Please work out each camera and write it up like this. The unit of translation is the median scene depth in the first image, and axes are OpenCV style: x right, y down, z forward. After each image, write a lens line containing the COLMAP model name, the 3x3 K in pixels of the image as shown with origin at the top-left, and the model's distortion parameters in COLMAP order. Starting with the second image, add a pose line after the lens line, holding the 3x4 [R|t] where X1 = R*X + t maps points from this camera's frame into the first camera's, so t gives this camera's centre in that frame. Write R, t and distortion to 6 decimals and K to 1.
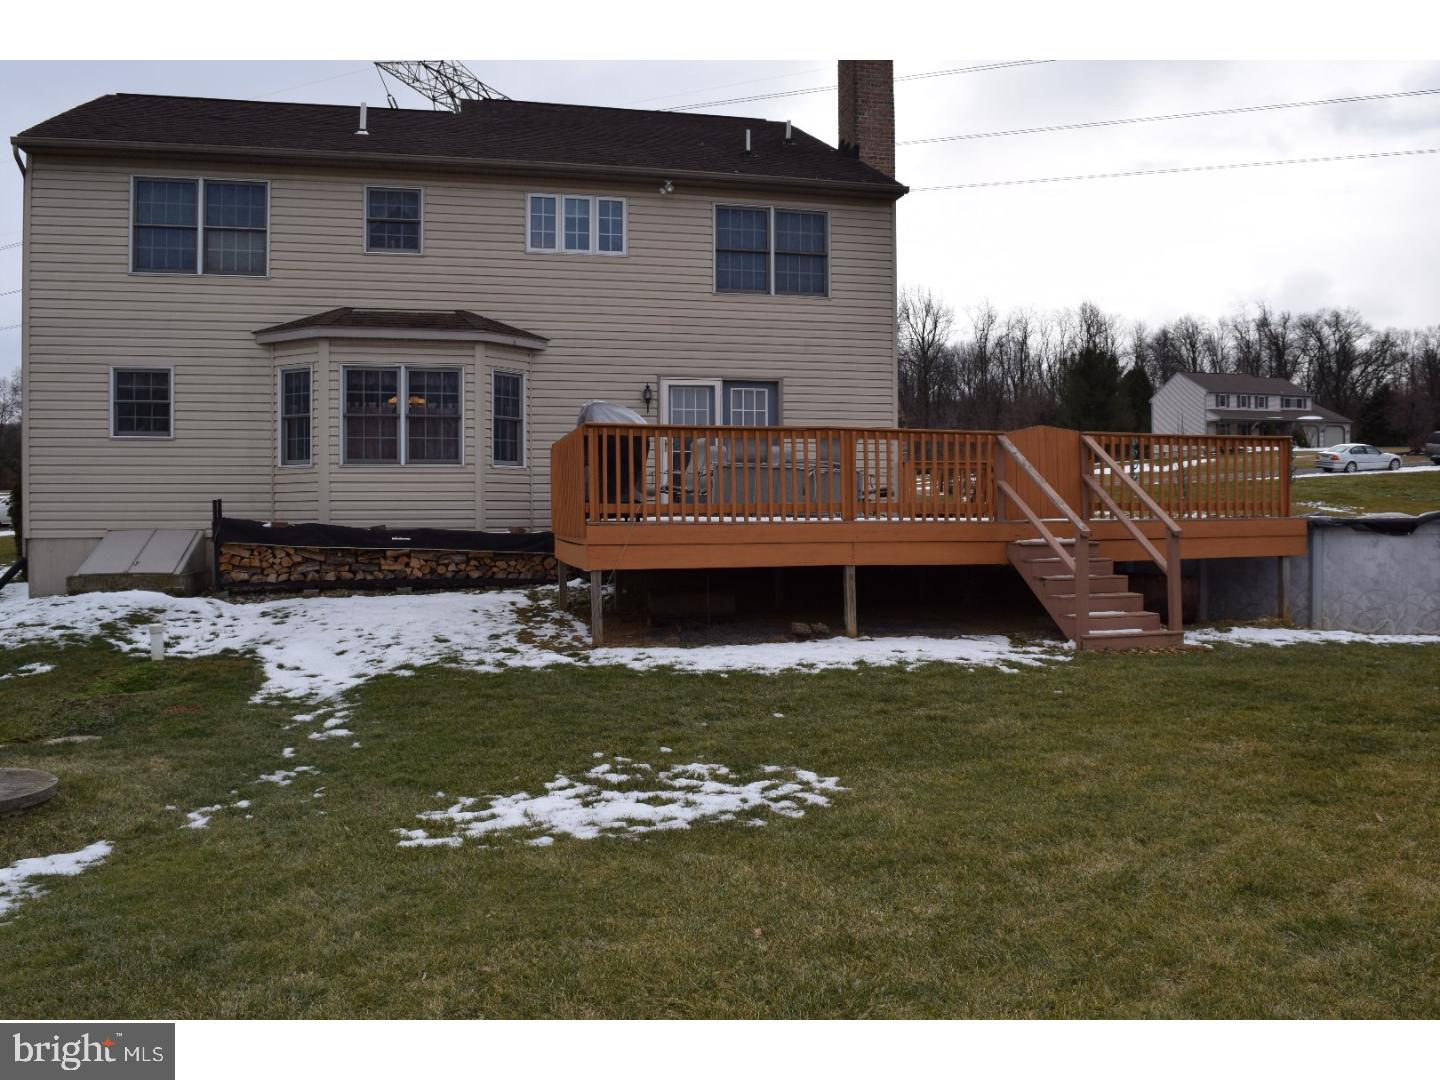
lens RADIAL K [[1126.5, 0, 720.0], [0, 1126.5, 540.0], [0, 0, 1]] dist [-0.087331, 0.006199]
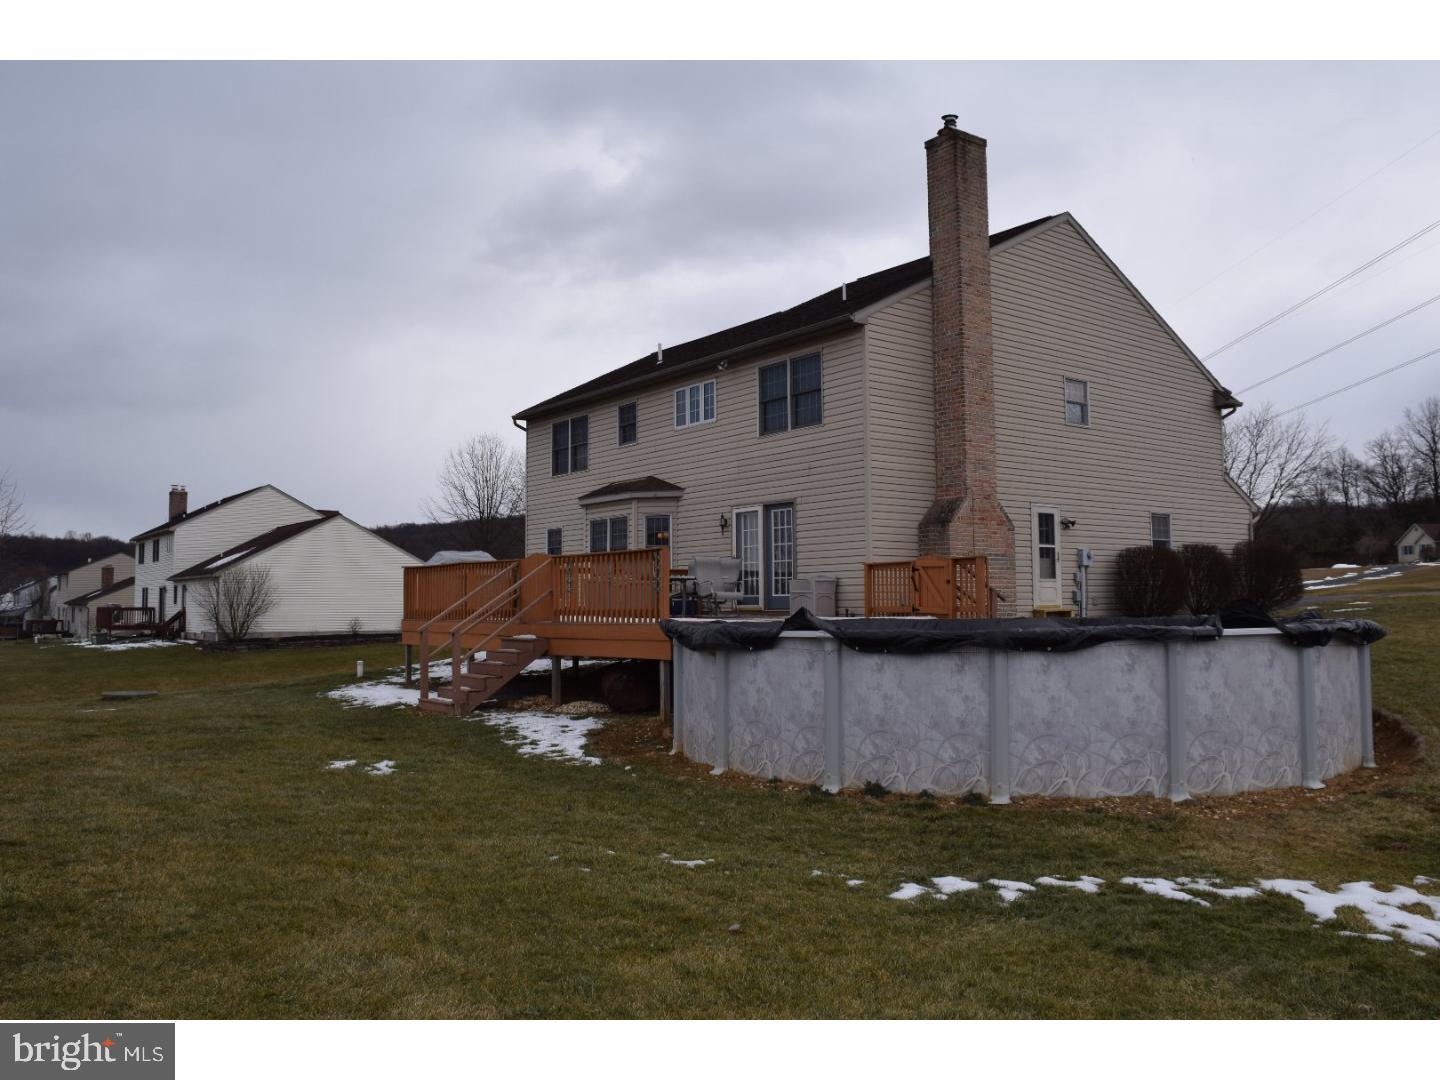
lens RADIAL K [[1126.5, 0, 720.0], [0, 1126.5, 540.0], [0, 0, 1]] dist [-0.087331, 0.006199]
pose [[0.414578, -0.048397, -0.908726, 1.167512], [0.007845, 0.998738, -0.049612, -0.041114], [0.909980, 0.013439, 0.414434, 0.441234]]
